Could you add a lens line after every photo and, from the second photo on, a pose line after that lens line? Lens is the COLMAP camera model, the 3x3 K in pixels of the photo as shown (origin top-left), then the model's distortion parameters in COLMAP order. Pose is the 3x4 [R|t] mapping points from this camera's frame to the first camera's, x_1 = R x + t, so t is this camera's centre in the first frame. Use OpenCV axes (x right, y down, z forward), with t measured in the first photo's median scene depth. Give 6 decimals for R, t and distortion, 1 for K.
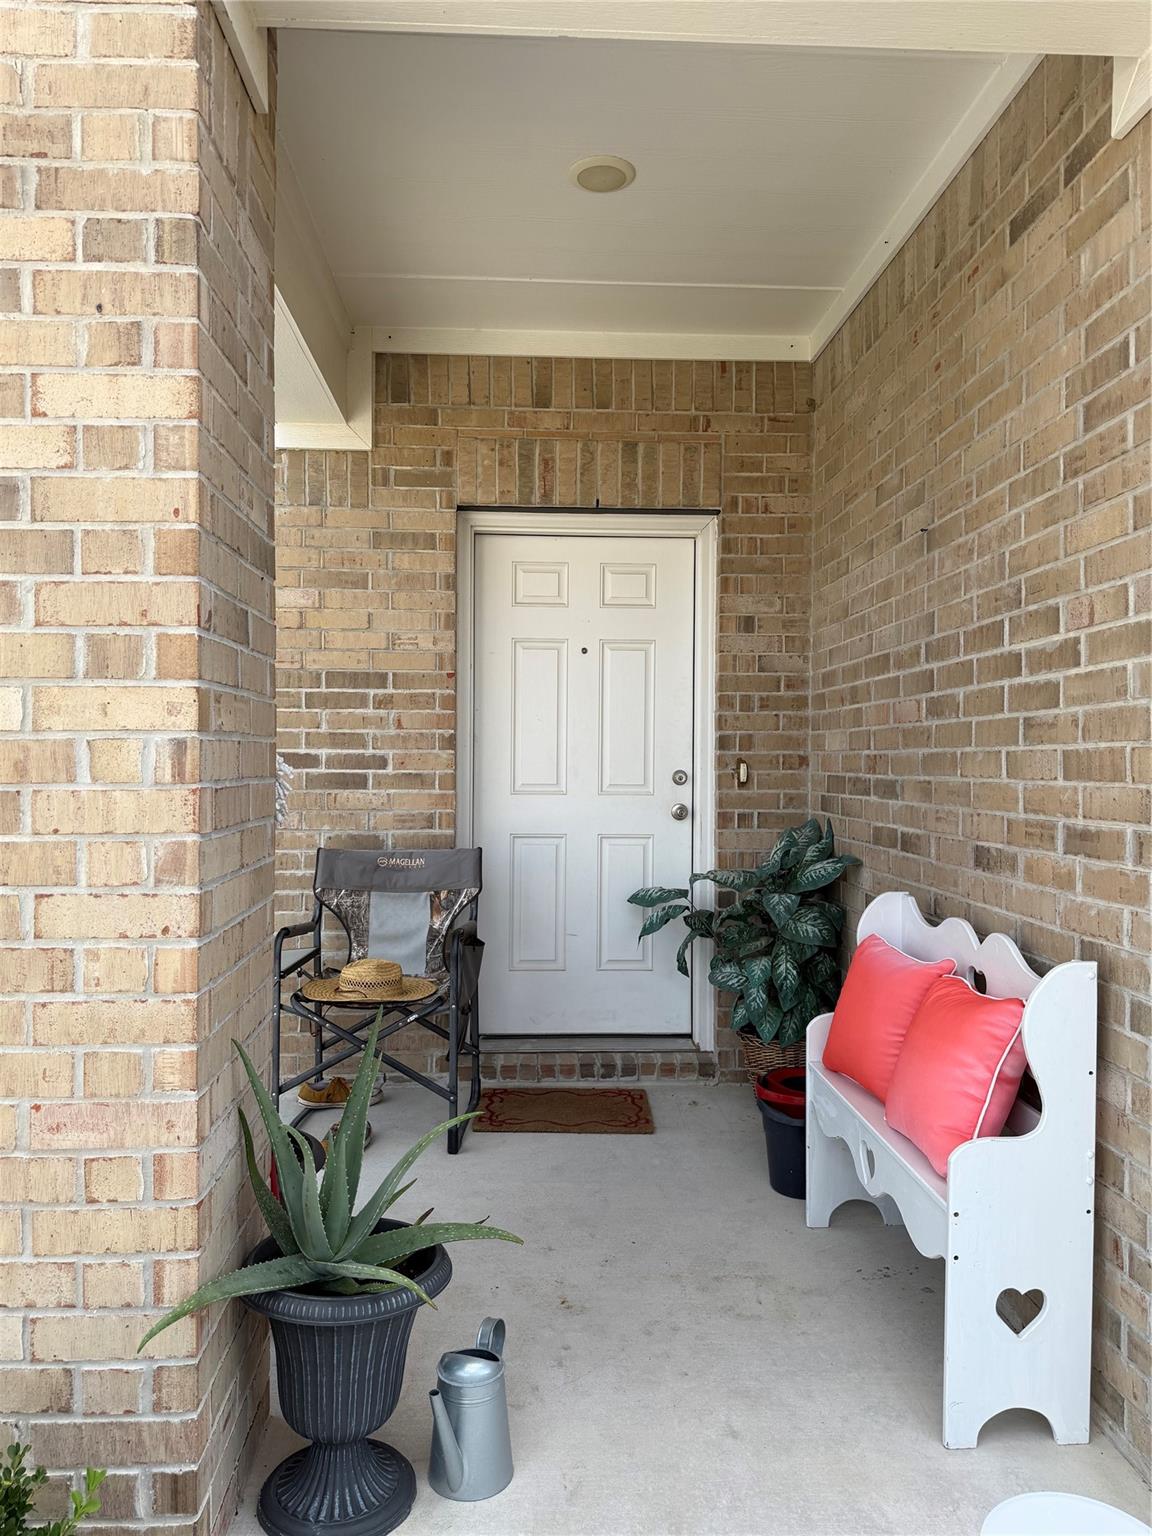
lens RADIAL K [[1070.0, 0, 566.9], [0, 1070.0, 771.0], [0, 0, 1]] dist [0.060489, -0.082925]
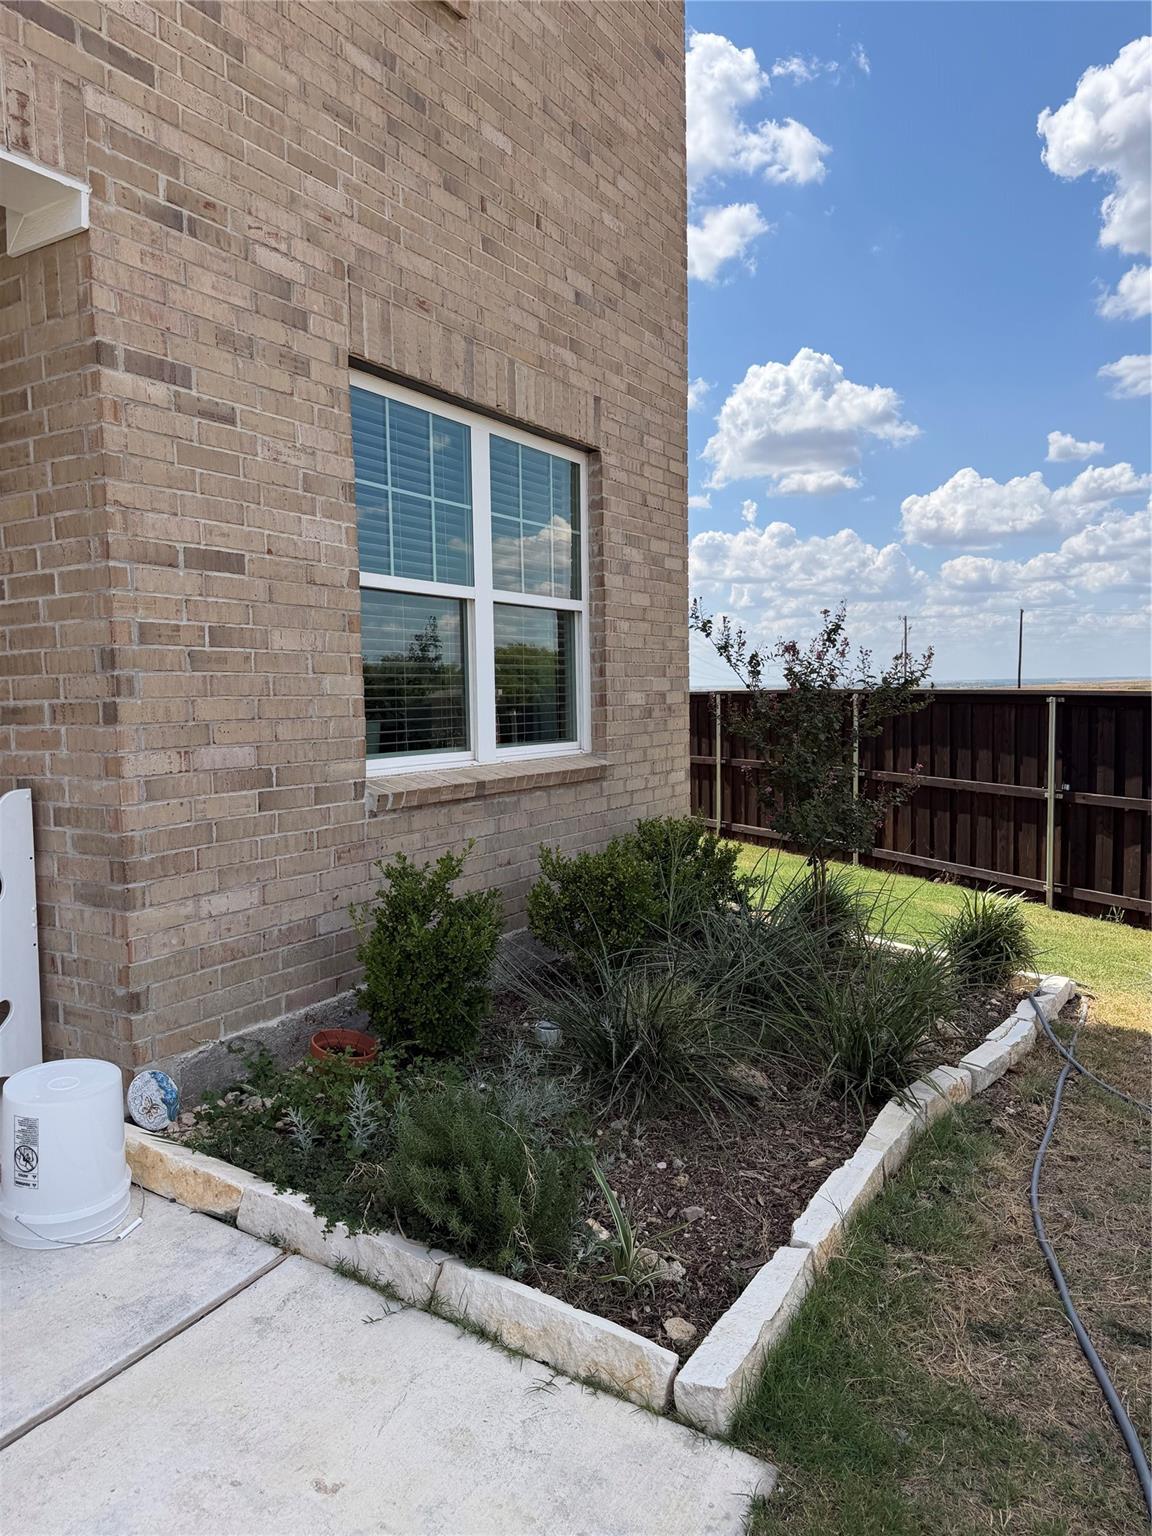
lens RADIAL K [[1070.0, 0, 566.9], [0, 1070.0, 771.0], [0, 0, 1]] dist [0.060489, -0.082925]
pose [[0.560108, -0.067686, 0.825650, -0.361978], [0.025876, 0.997600, 0.064228, 0.067672], [-0.828015, -0.014611, 0.560515, -0.518976]]
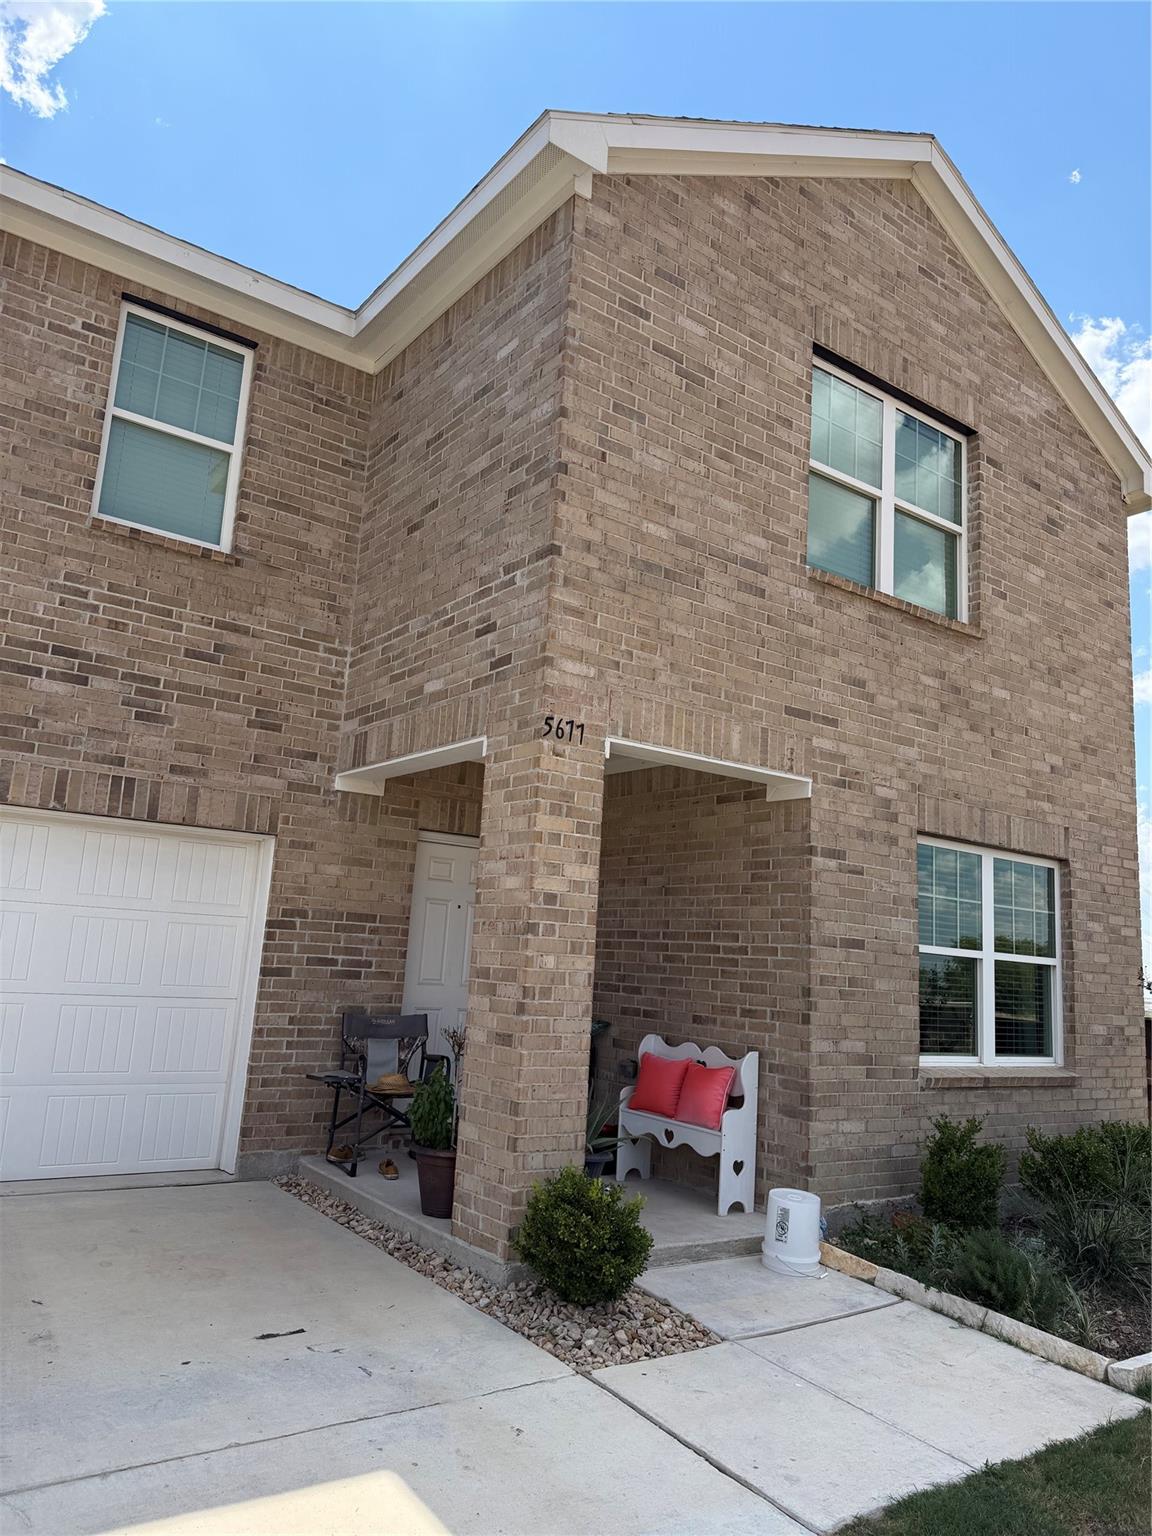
lens RADIAL K [[1070.0, 0, 566.9], [0, 1070.0, 771.0], [0, 0, 1]] dist [0.060489, -0.082925]
pose [[0.836805, 0.148313, 0.527029, -1.734083], [-0.055062, 0.980527, -0.188506, -0.010334], [-0.544725, 0.128723, 0.828677, -1.400120]]
